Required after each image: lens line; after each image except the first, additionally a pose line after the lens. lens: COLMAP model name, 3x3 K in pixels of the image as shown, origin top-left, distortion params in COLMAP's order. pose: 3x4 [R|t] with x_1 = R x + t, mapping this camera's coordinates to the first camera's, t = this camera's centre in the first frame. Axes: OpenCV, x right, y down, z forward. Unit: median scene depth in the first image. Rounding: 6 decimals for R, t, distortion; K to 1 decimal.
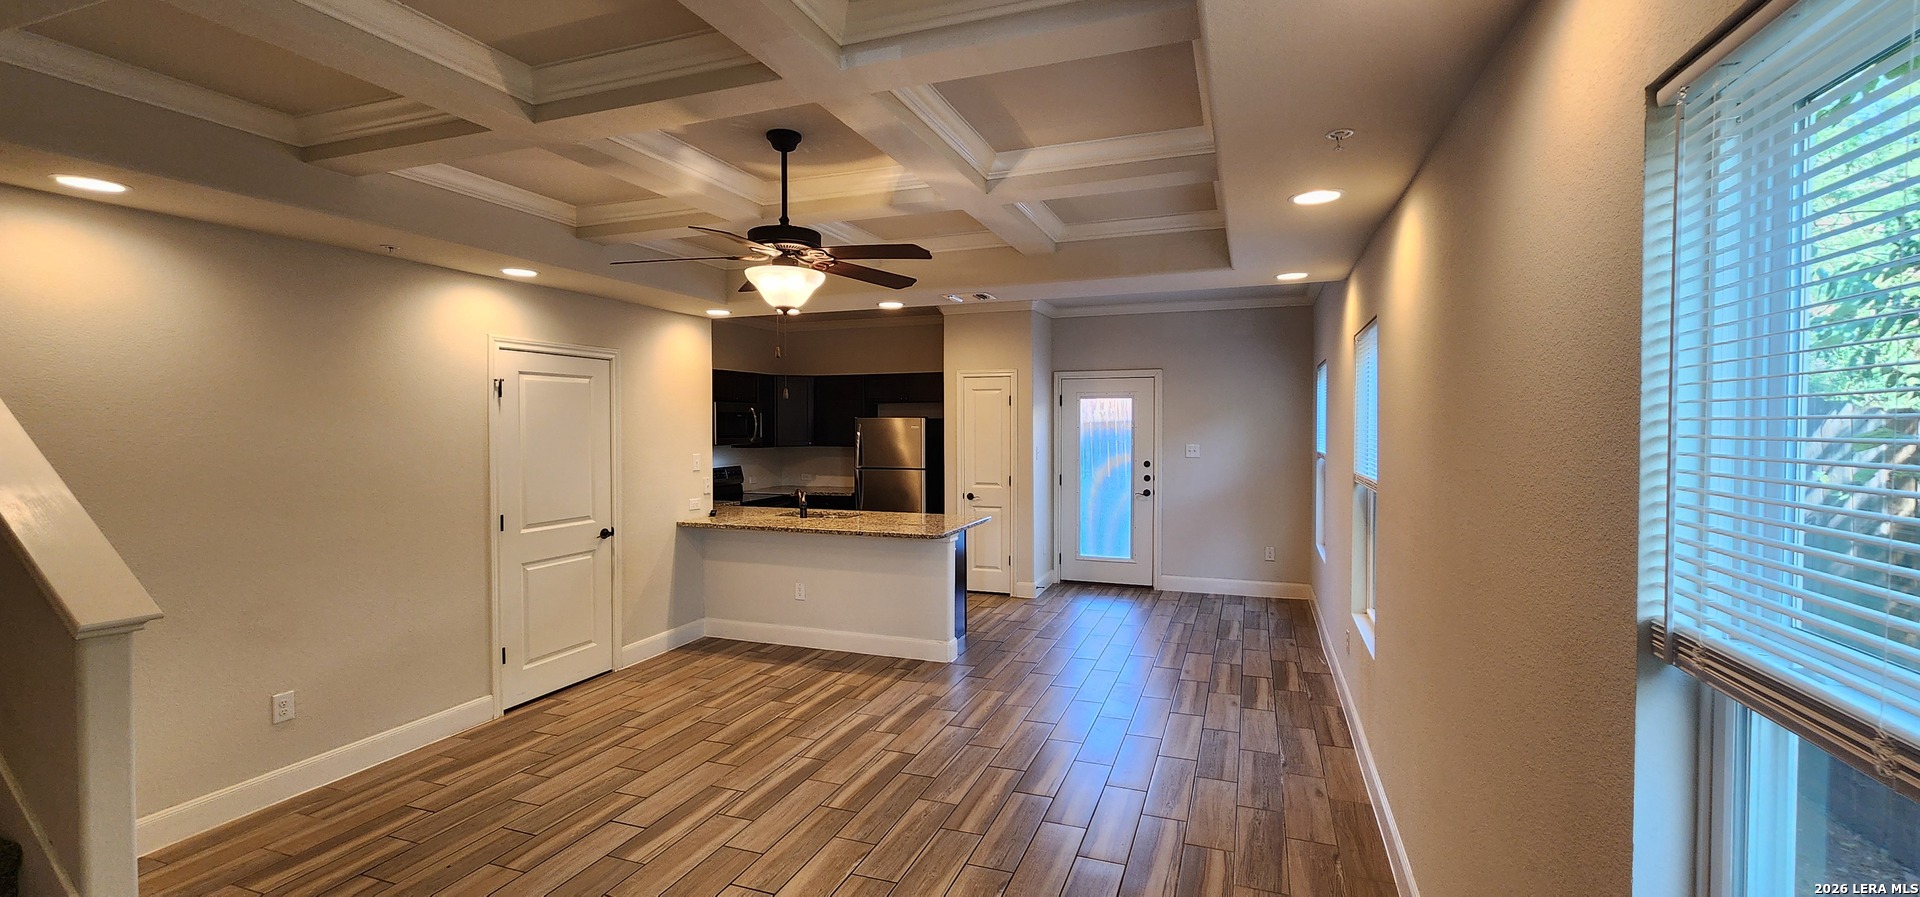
lens RADIAL K [[794.6, 0, 960.0], [0, 794.6, 448.5], [0, 0, 1]] dist [0.000322, -0.000097]
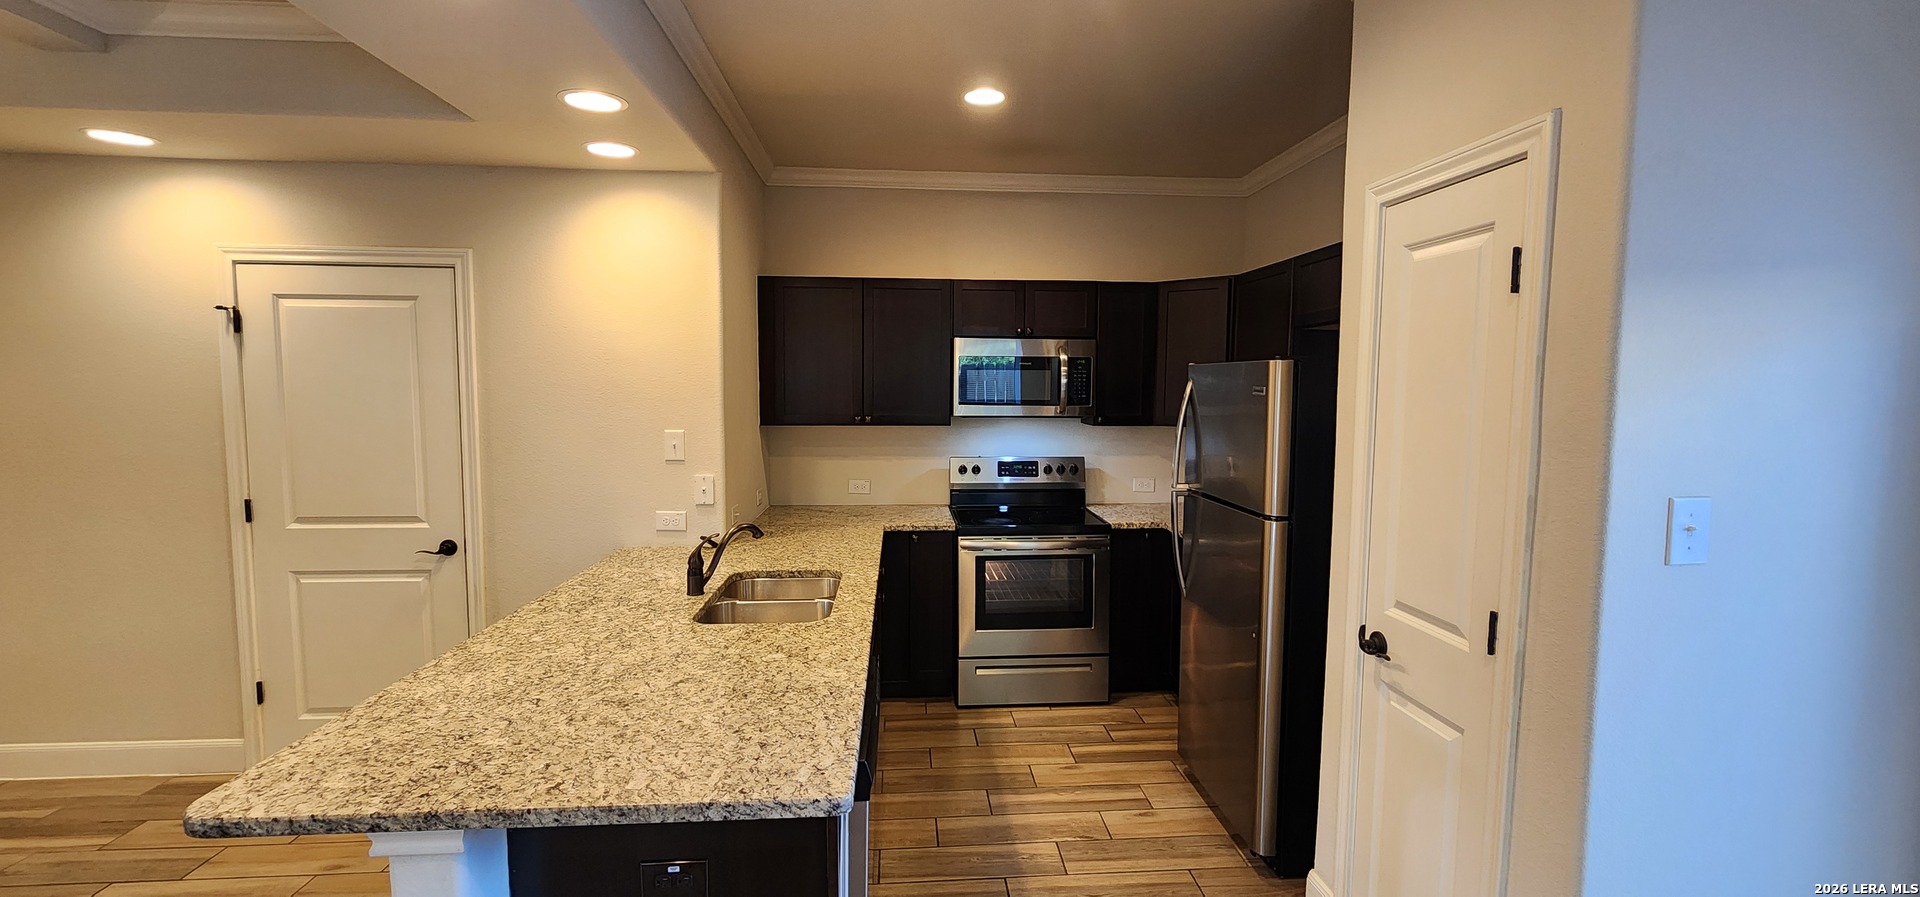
lens RADIAL K [[794.6, 0, 960.0], [0, 794.6, 448.5], [0, 0, 1]] dist [0.000322, -0.000097]
pose [[0.416983, 0.082389, -0.905172, 0.296741], [-0.034189, 0.996600, 0.074961, -0.033568], [0.908271, -0.000311, 0.418382, 1.151221]]
